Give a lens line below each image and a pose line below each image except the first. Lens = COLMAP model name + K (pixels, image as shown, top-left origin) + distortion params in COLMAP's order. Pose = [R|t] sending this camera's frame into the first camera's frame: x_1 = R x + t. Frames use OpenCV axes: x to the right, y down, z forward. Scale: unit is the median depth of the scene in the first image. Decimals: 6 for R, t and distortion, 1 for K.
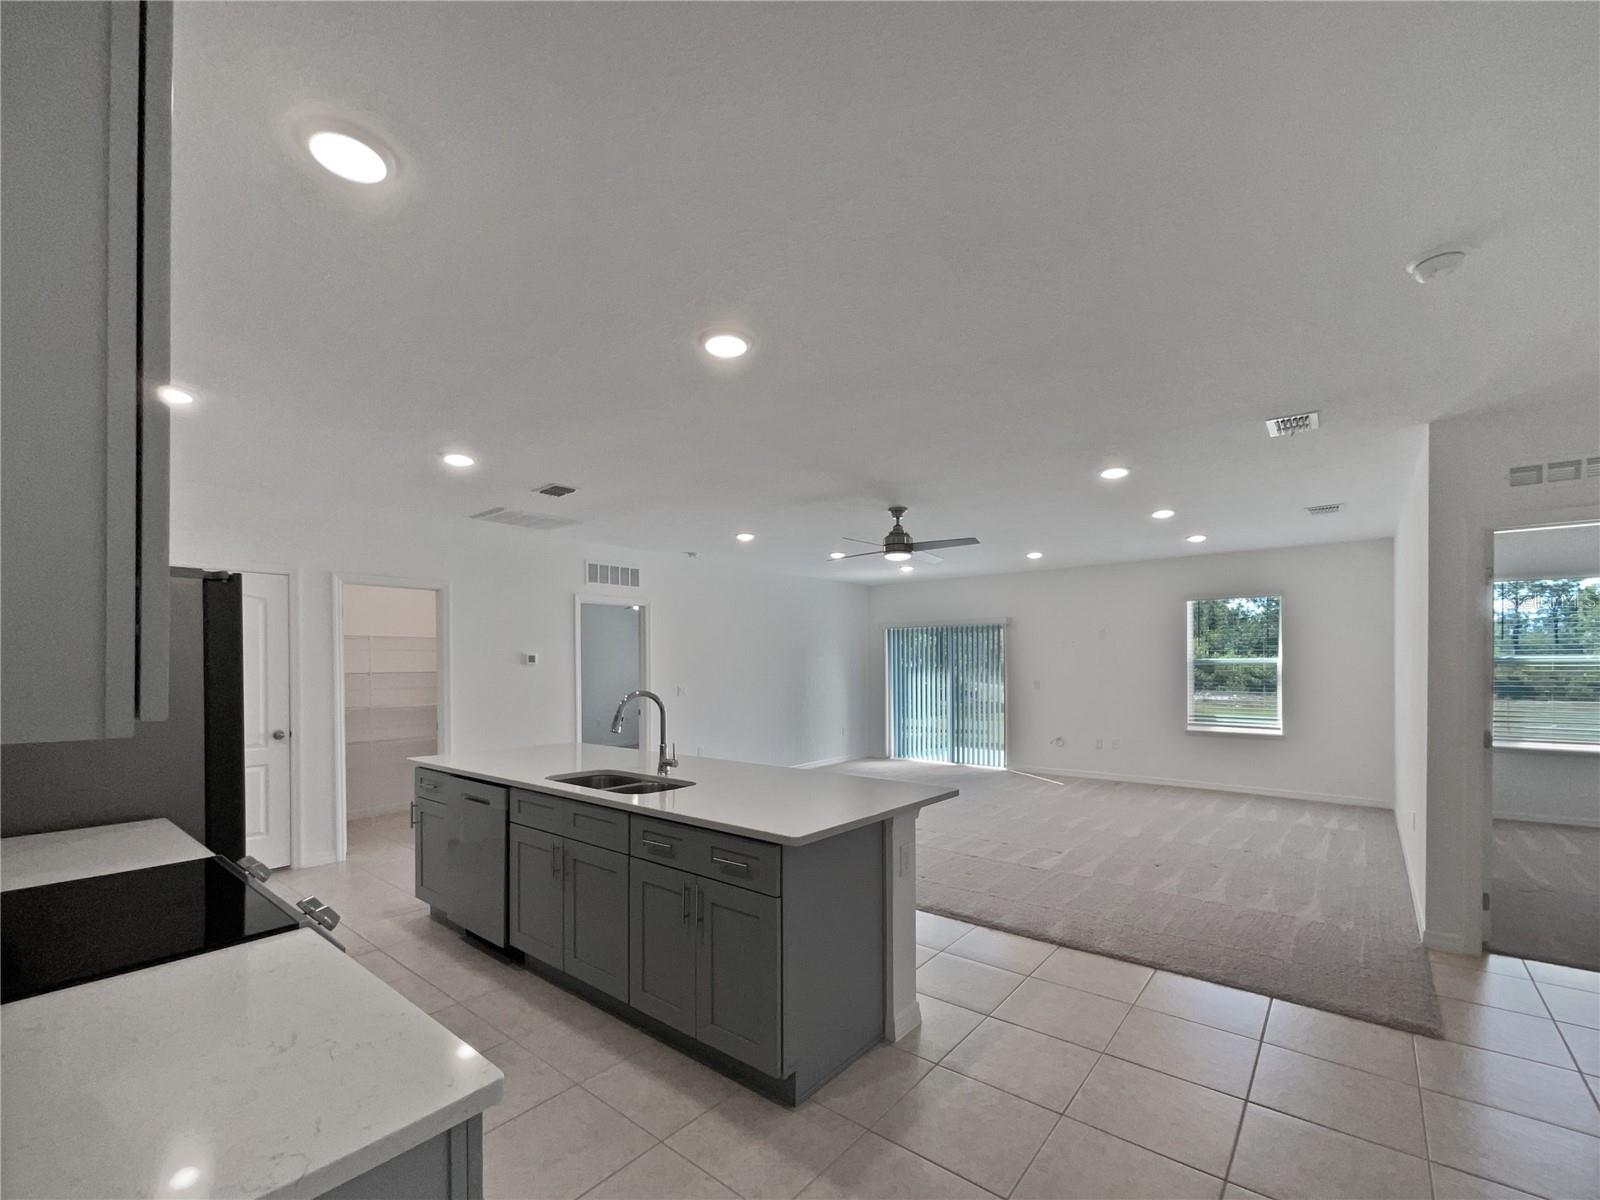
lens RADIAL K [[686.9, 0, 801.6], [0, 686.9, 663.1], [0, 0, 1]] dist [0.000937, 0.000089]
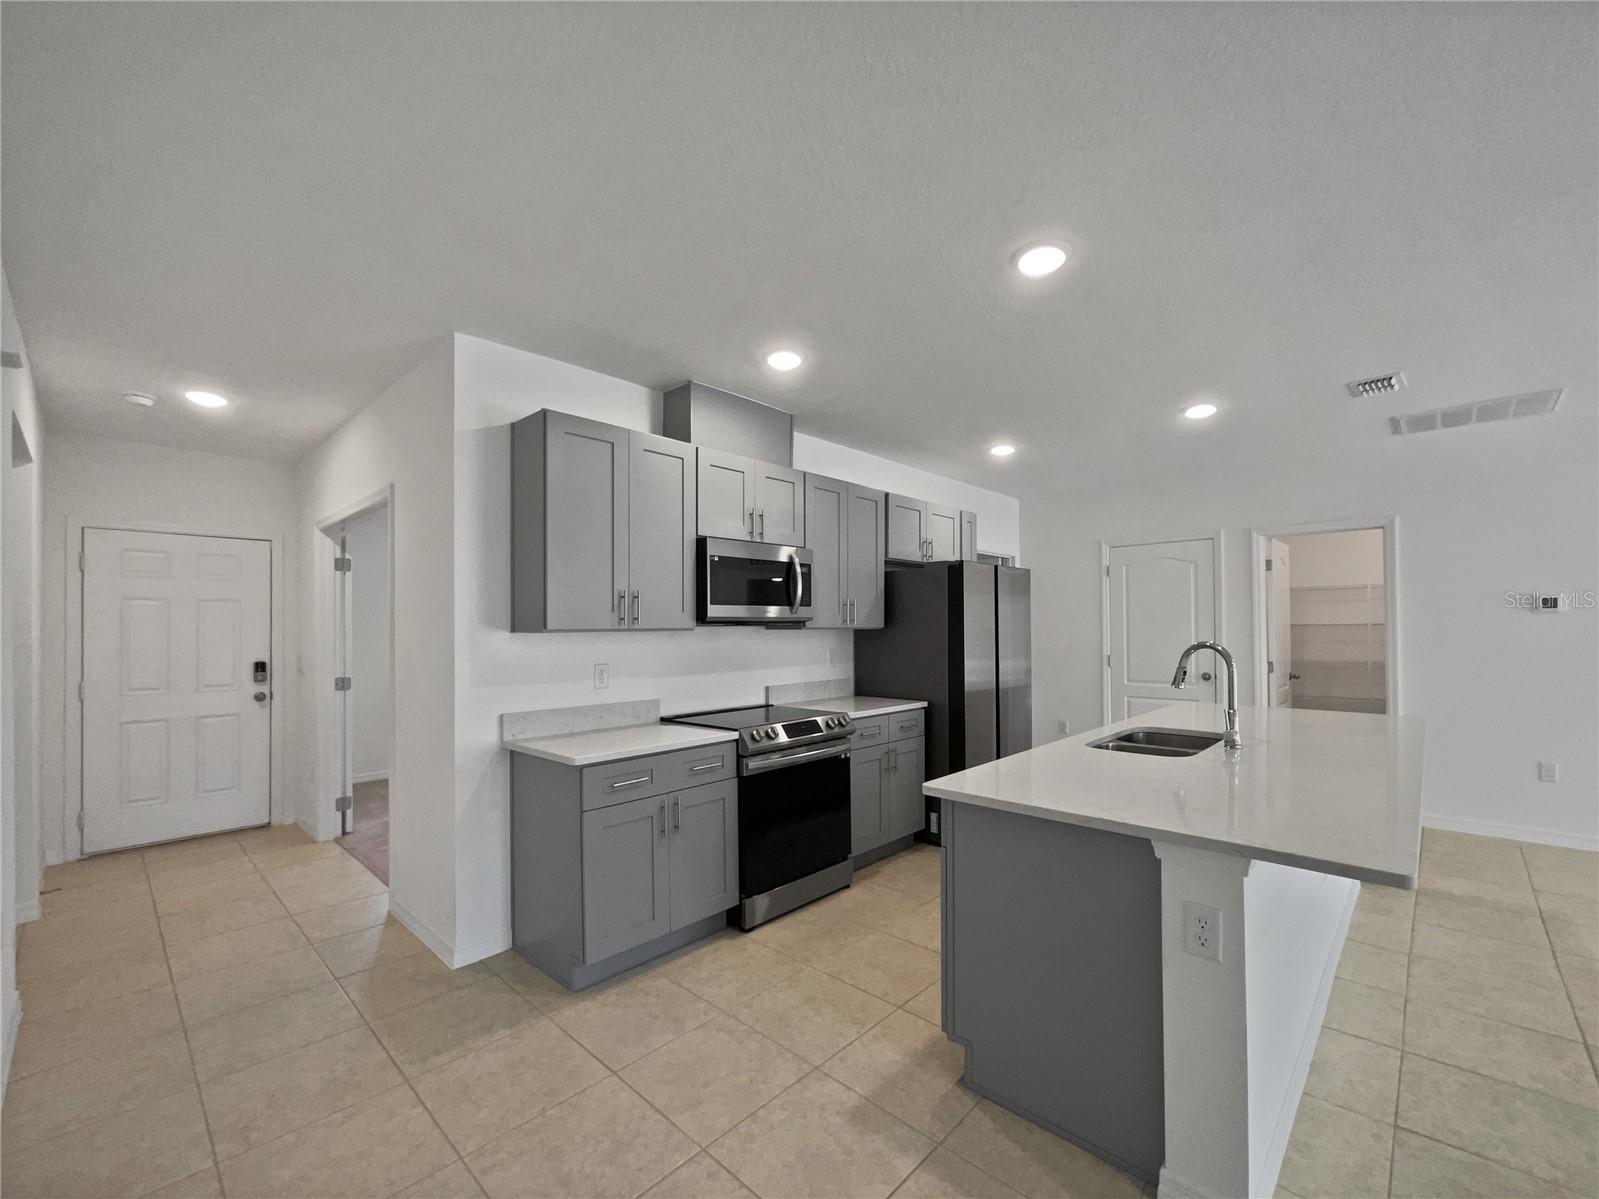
lens RADIAL K [[665.0, 0, 795.5], [0, 665.0, 622.9], [0, 0, 1]] dist [0.002499, 0.000283]
pose [[-0.086775, -0.007219, -0.996202, 0.586913], [0.009944, 0.999918, -0.008112, 0.020845], [0.996178, -0.010610, -0.086696, 0.559300]]
